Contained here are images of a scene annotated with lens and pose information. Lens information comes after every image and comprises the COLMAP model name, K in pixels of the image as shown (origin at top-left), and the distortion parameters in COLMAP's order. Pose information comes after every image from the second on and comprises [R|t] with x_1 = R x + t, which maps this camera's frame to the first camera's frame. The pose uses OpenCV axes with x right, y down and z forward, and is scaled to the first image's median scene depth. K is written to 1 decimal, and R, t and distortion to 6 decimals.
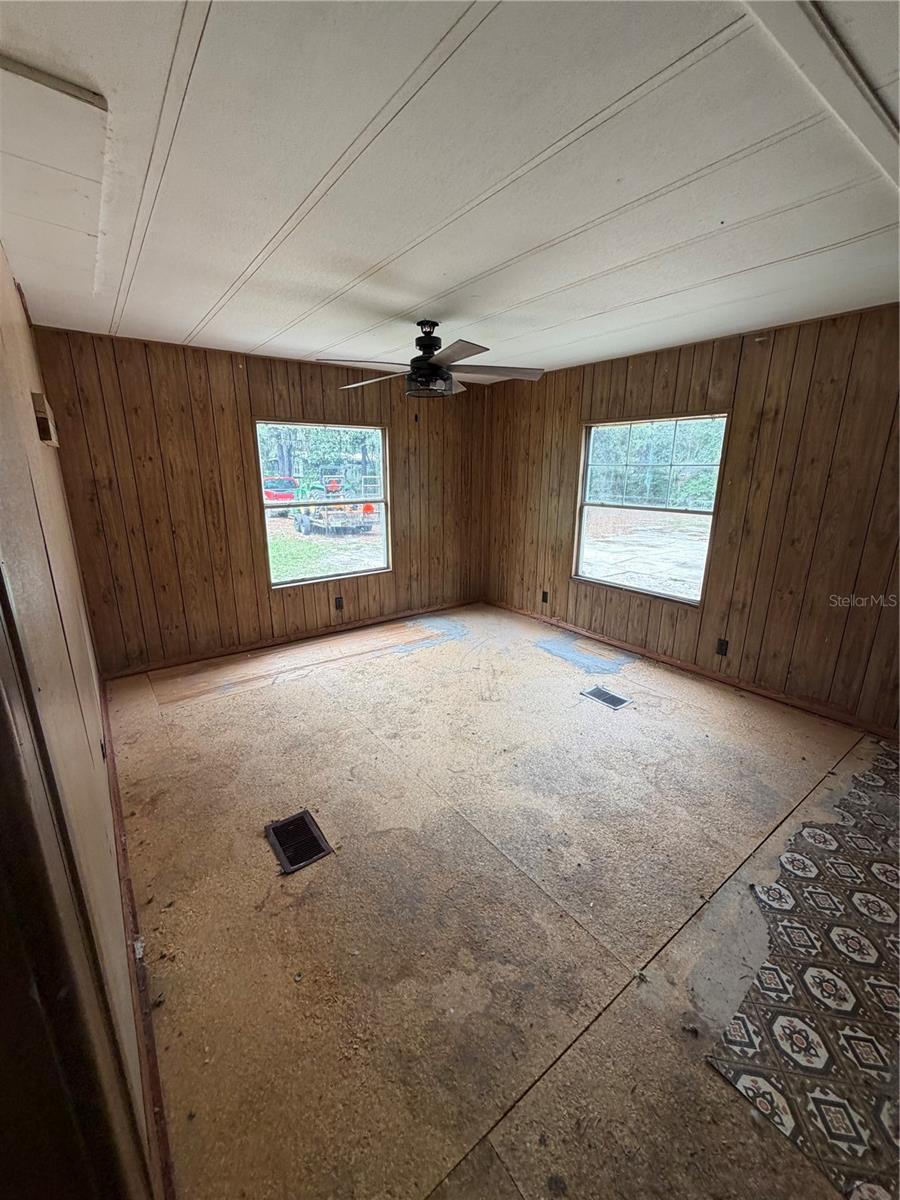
lens RADIAL K [[478.6, 0, 448.6], [0, 478.6, 598.2], [0, 0, 1]] dist [0.000047, 0.000127]
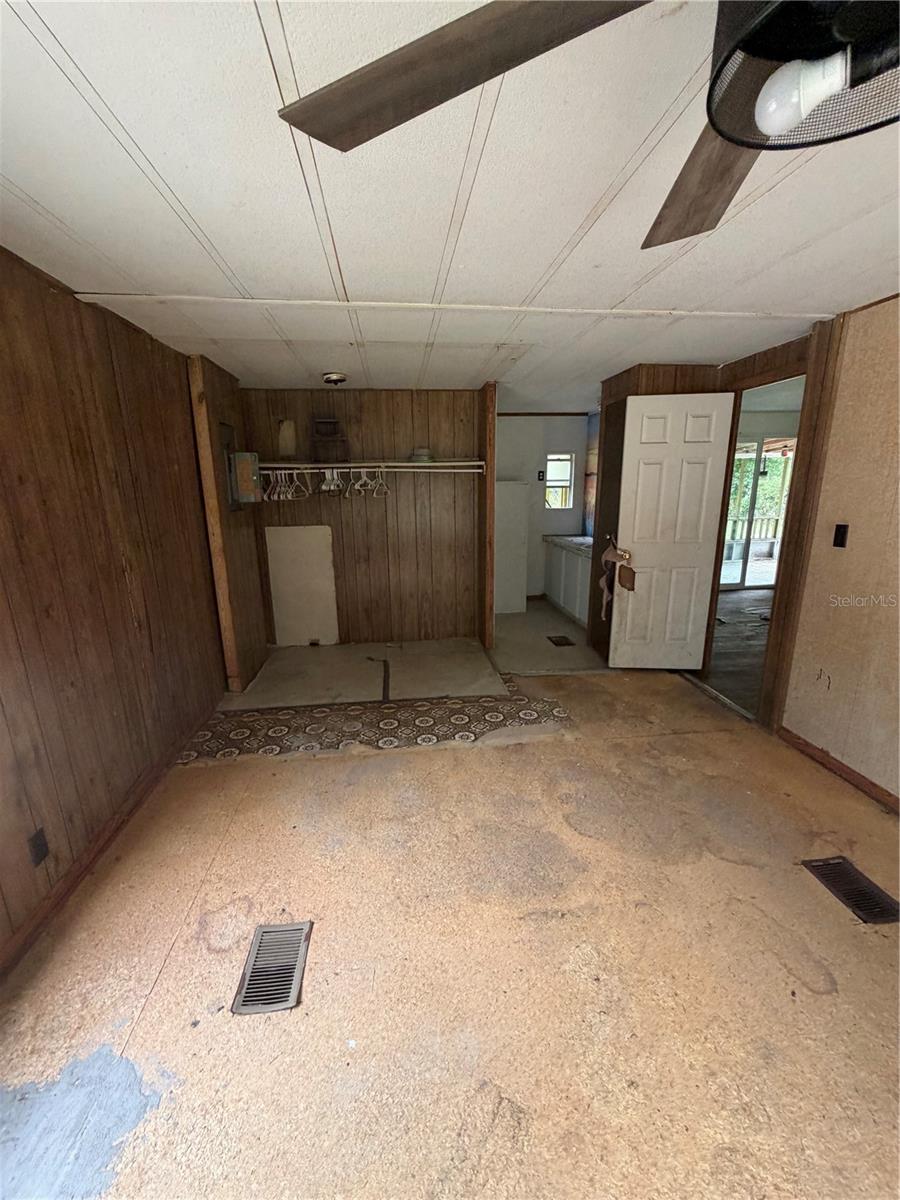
lens RADIAL K [[478.6, 0, 448.1], [0, 478.6, 599.4], [0, 0, 1]] dist [0.000047, 0.000127]
pose [[-0.868375, -0.111880, 0.483123, -0.021549], [0.138356, 0.880876, 0.452675, -0.532049], [-0.476217, 0.459934, -0.749452, 1.920270]]
